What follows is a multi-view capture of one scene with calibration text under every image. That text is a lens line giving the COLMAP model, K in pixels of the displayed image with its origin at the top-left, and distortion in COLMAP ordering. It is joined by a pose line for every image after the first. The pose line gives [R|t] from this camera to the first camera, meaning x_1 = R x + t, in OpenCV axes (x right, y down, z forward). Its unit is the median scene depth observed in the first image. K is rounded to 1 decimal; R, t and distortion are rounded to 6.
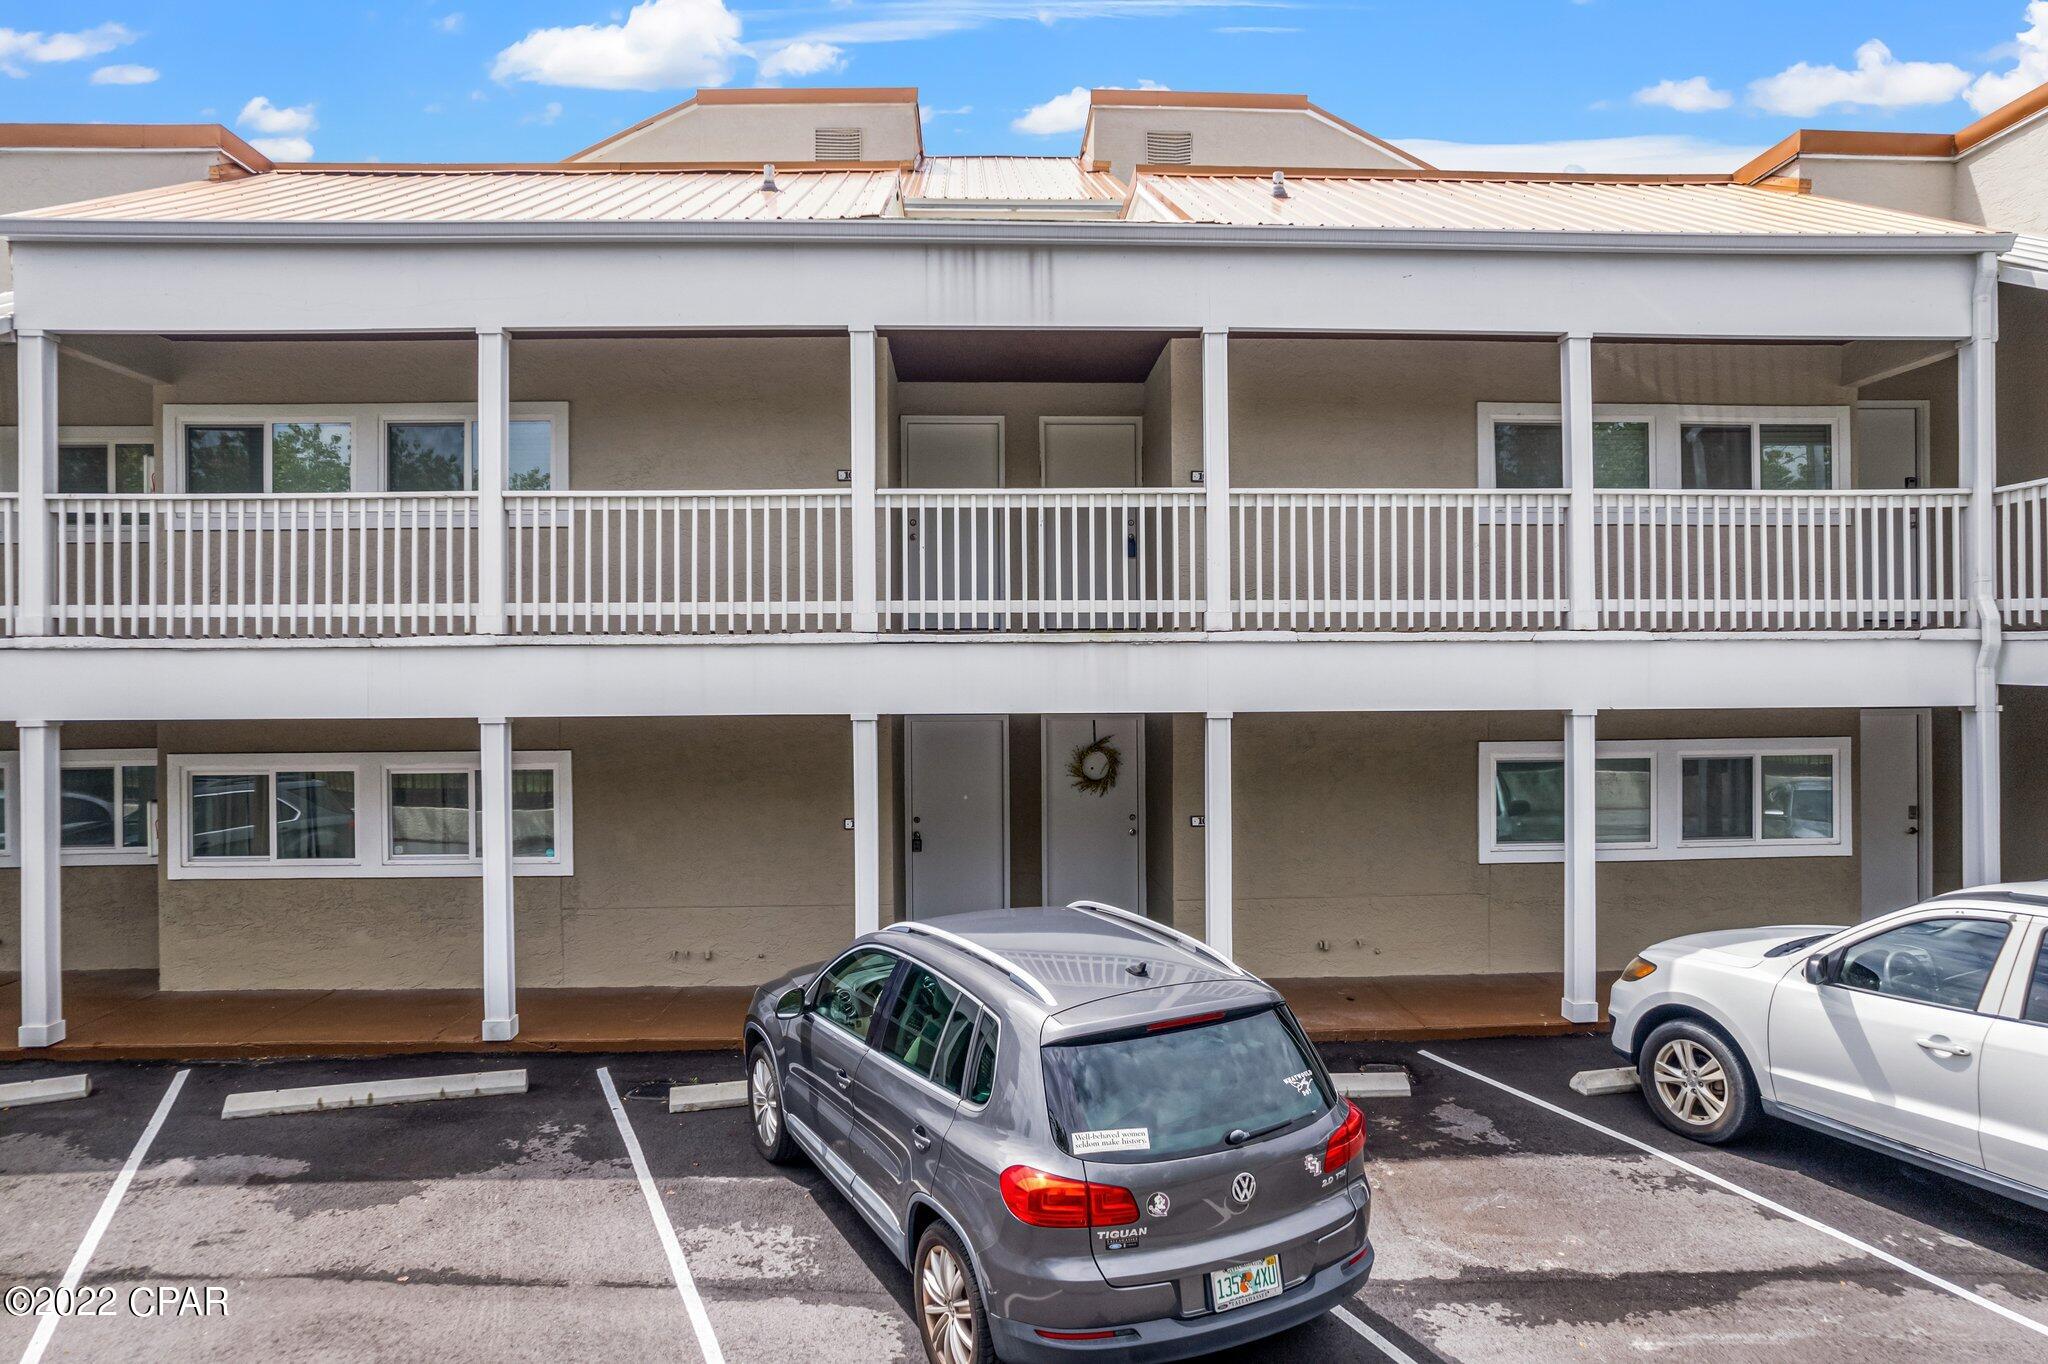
lens RADIAL K [[1232.4, 0, 1024.0], [0, 1232.4, 682.0], [0, 0, 1]] dist [-0.005380, 0.001316]
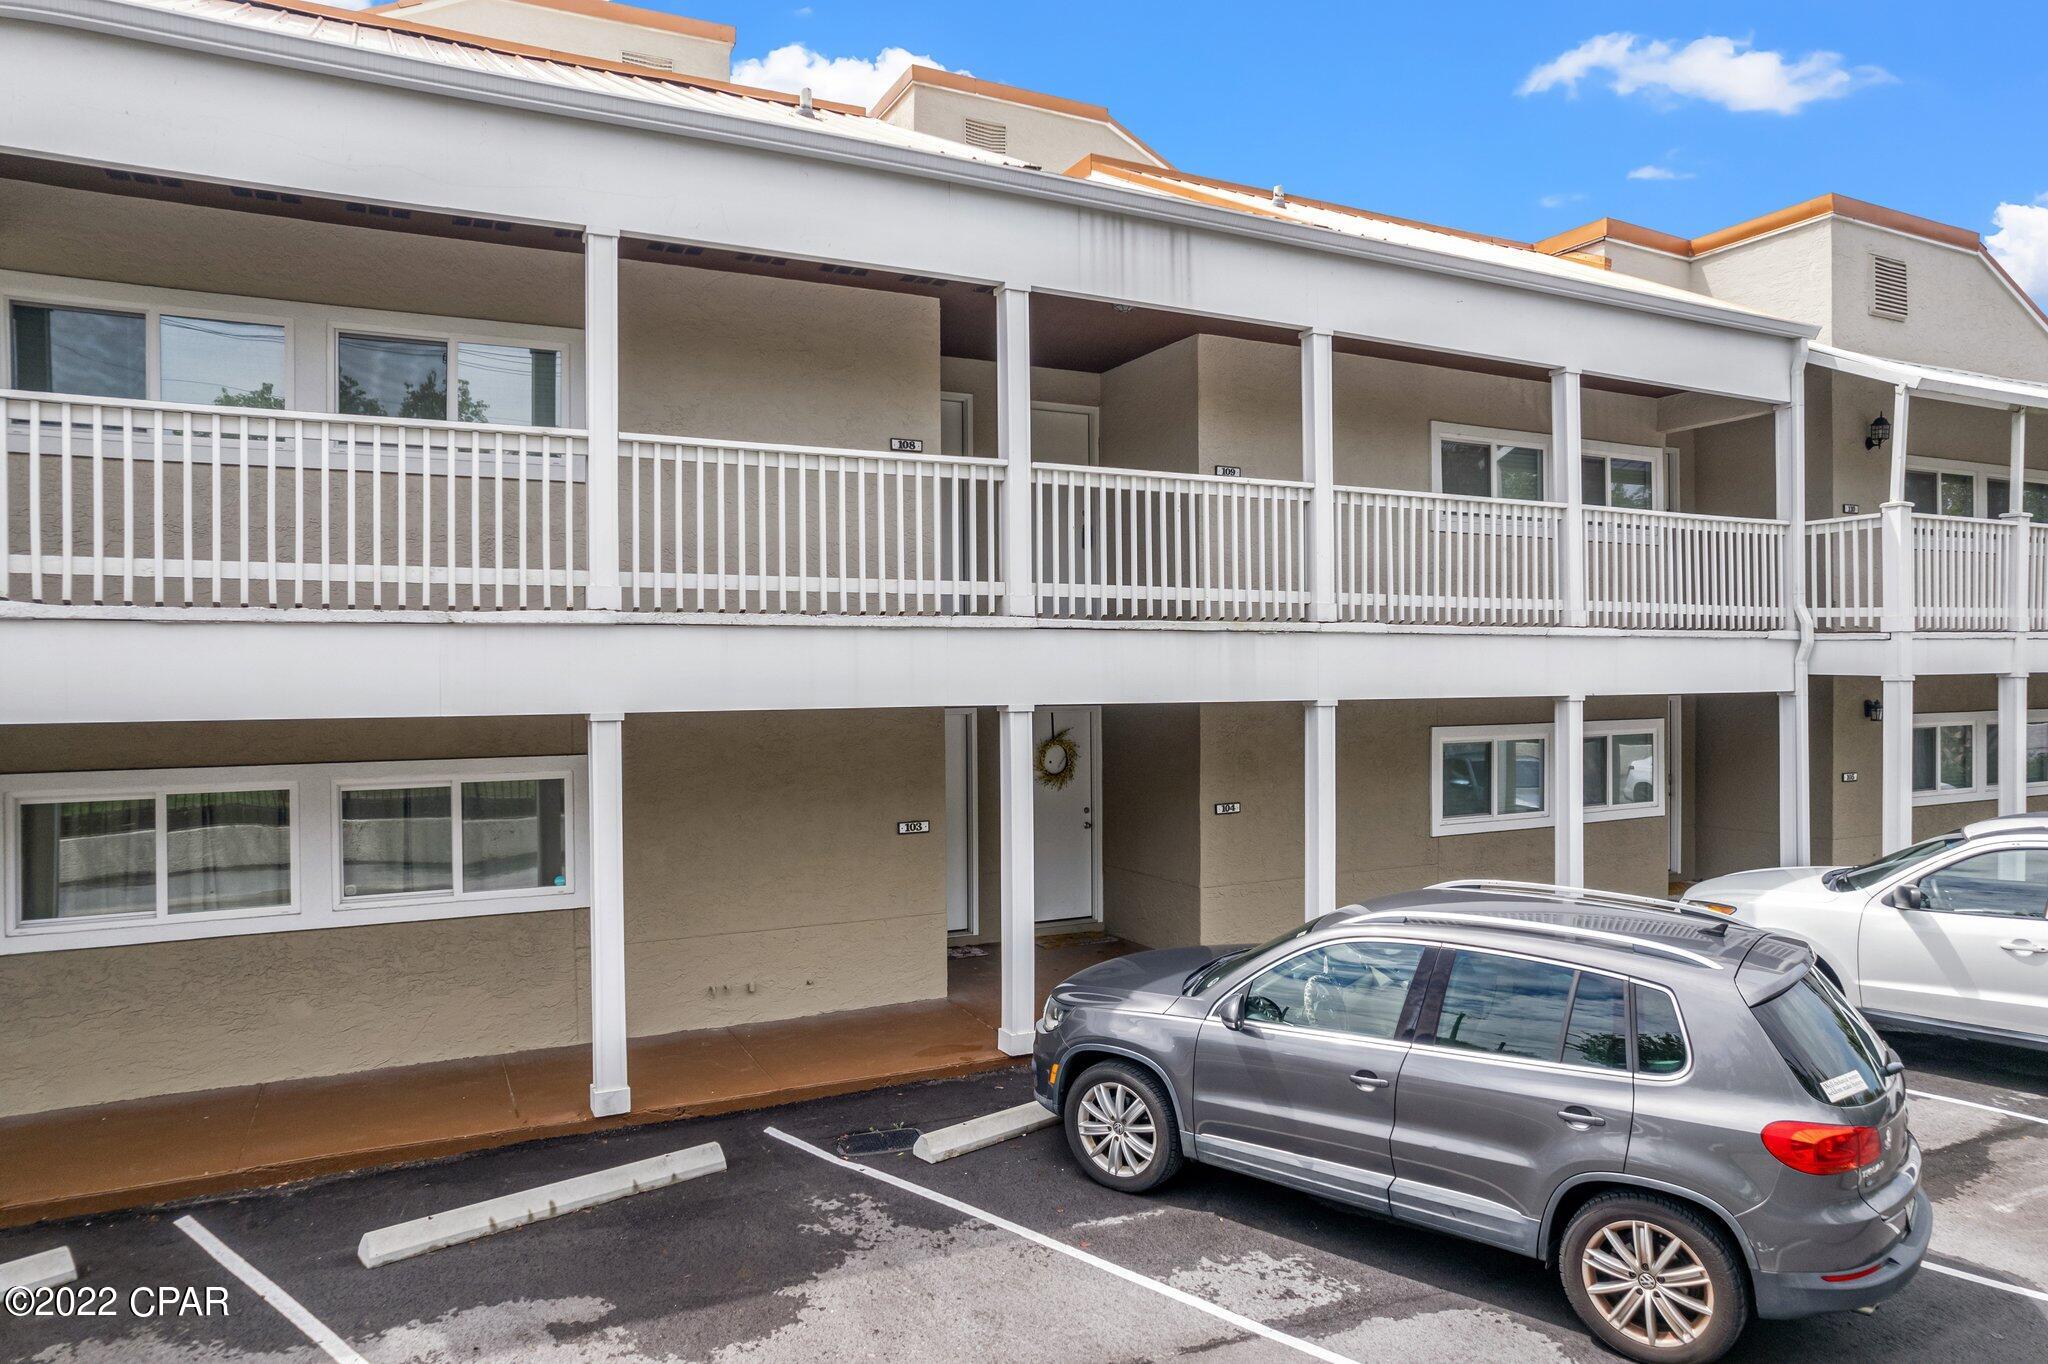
lens RADIAL K [[1280.9, 0, 1022.0], [0, 1280.9, 662.9], [0, 0, 1]] dist [-0.023546, 0.019598]
pose [[0.910651, 0.004452, 0.413152, -0.524551], [-0.004710, 0.999989, -0.000393, -0.005280], [-0.413150, -0.001588, 0.910662, 0.129222]]
